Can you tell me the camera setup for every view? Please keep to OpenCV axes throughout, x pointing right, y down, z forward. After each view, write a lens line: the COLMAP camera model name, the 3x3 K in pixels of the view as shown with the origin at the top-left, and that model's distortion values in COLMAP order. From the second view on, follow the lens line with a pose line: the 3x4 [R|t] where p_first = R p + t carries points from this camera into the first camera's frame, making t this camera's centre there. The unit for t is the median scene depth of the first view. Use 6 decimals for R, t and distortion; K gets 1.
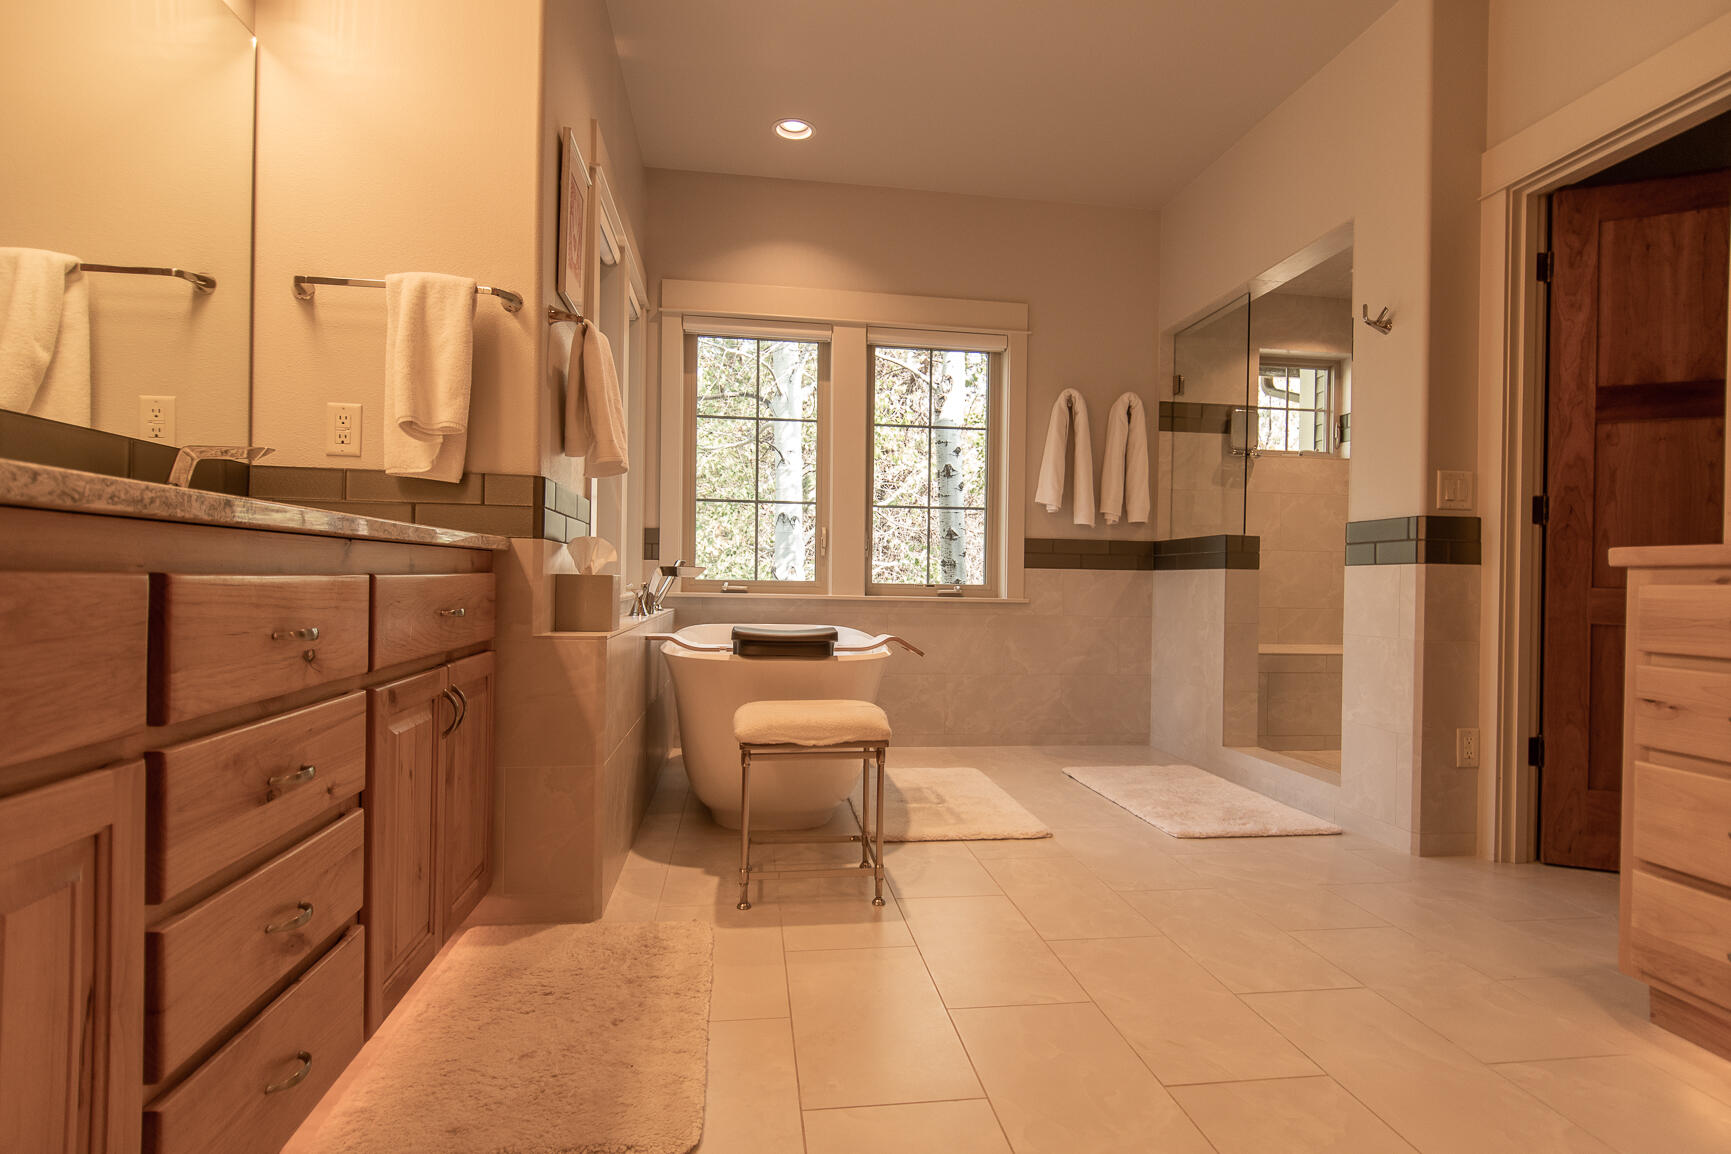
lens RADIAL K [[911.2, 0, 881.9], [0, 911.2, 585.7], [0, 0, 1]] dist [0.010289, -0.007674]
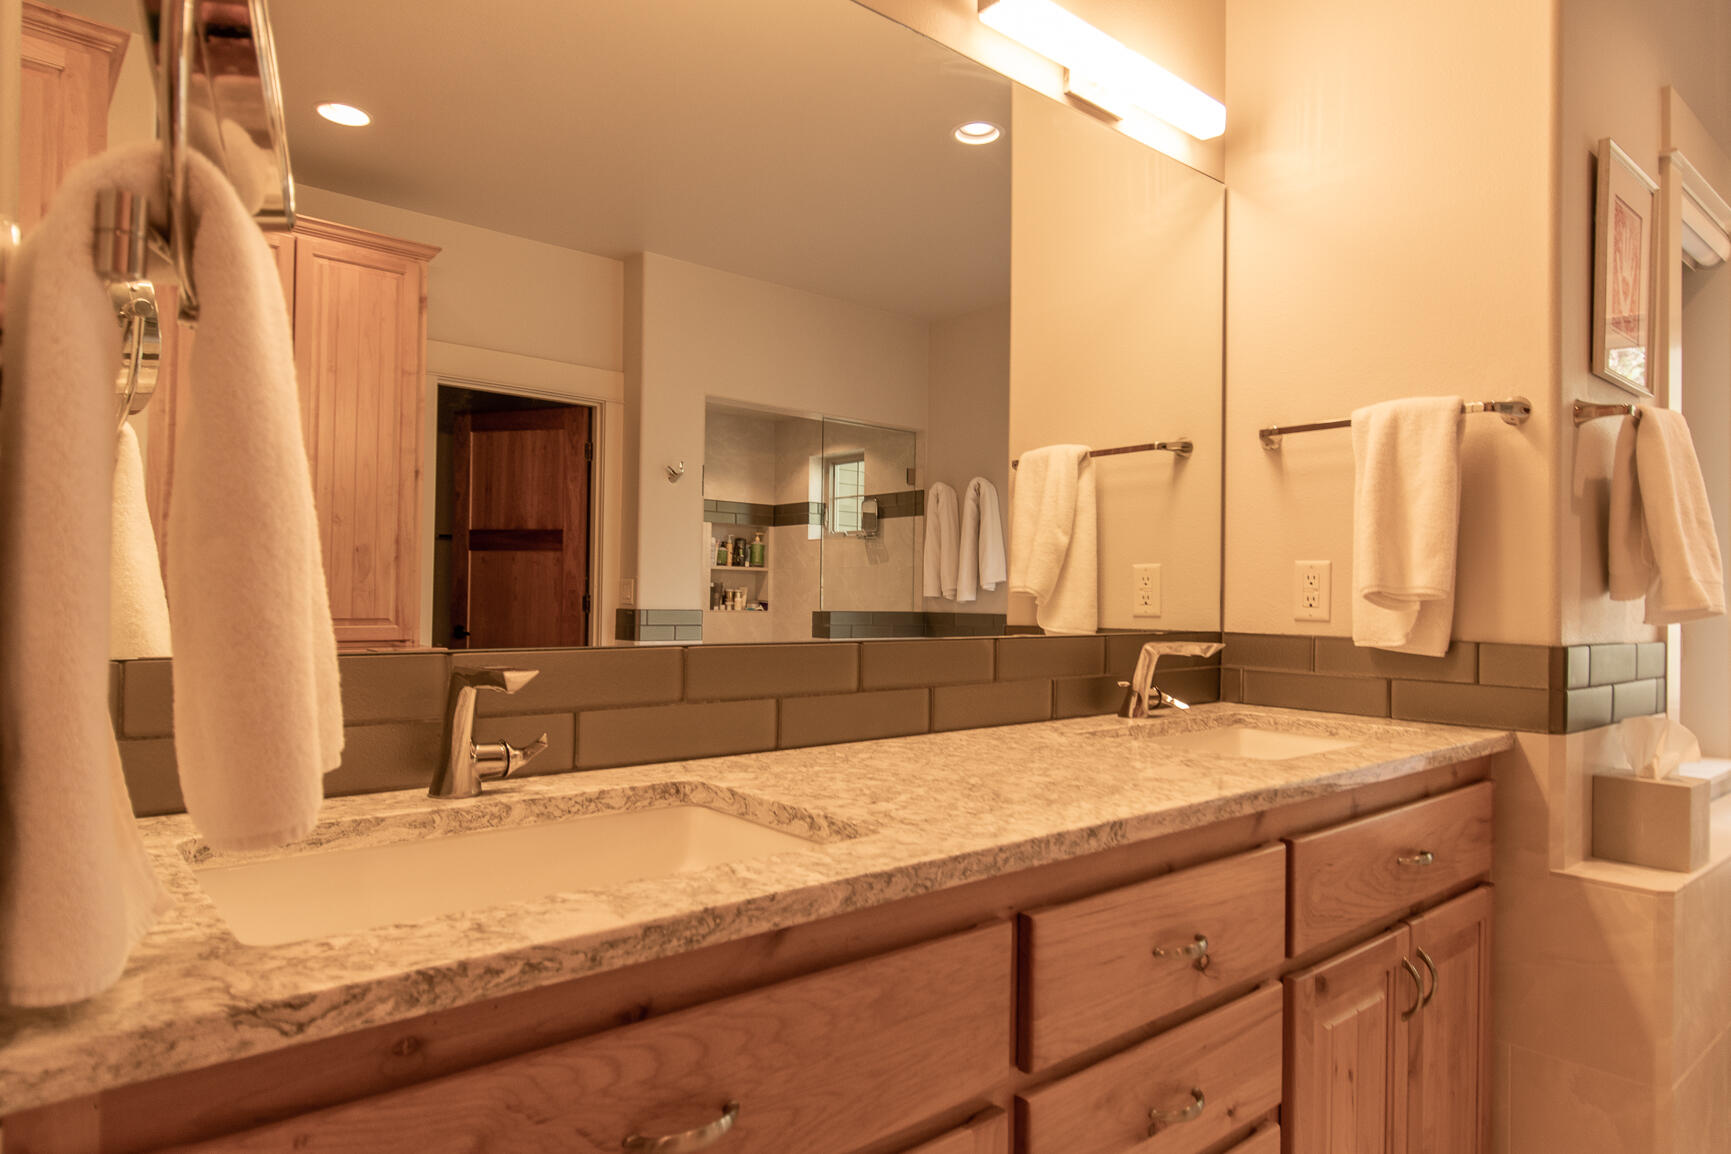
lens RADIAL K [[1057.1, 0, 864.7], [0, 1057.1, 581.4], [0, 0, 1]] dist [-0.008431, 0.001894]
pose [[0.534368, -0.023622, -0.844922, 0.033926], [-0.012792, 0.999269, -0.036027, -0.142565], [0.845155, 0.030060, 0.533675, 0.106288]]
